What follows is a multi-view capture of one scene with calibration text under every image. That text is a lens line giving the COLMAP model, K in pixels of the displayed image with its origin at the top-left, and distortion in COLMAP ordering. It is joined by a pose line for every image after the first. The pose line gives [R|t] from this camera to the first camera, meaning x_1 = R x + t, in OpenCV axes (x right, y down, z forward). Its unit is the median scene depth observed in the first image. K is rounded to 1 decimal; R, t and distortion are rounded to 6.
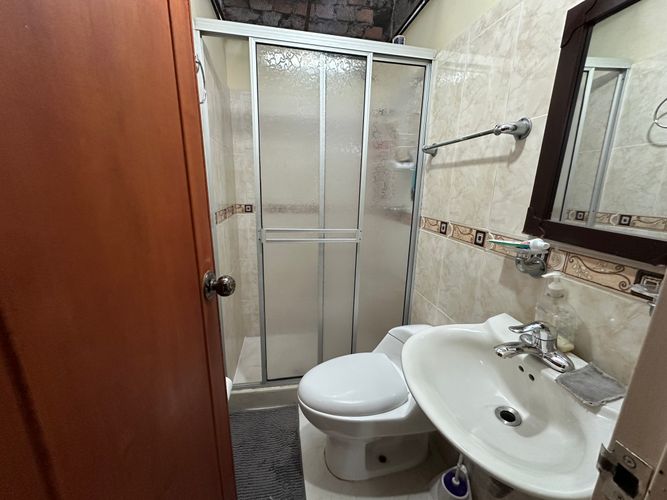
lens RADIAL K [[267.1, 0, 334.0], [0, 267.1, 248.8], [0, 0, 1]] dist [-0.003156, -0.000336]
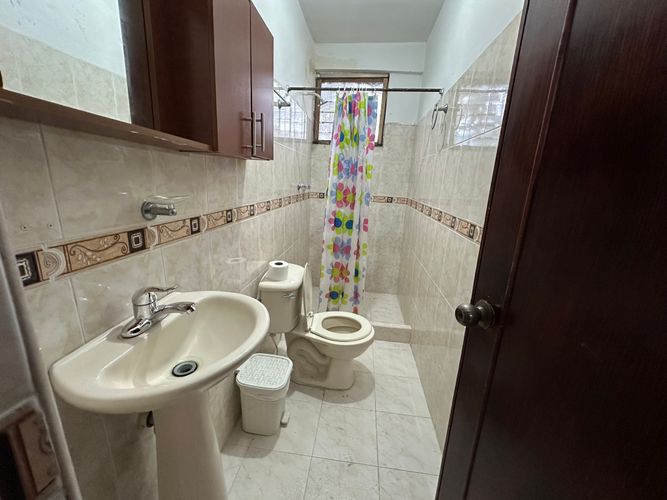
lens RADIAL K [[267.1, 0, 333.2], [0, 267.1, 247.5], [0, 0, 1]] dist [-0.003156, -0.000336]
pose [[-0.957173, -0.090700, 0.274943, -0.192529], [0.047227, 0.888027, 0.457360, -0.364668], [-0.285639, 0.450757, -0.845712, 1.615216]]
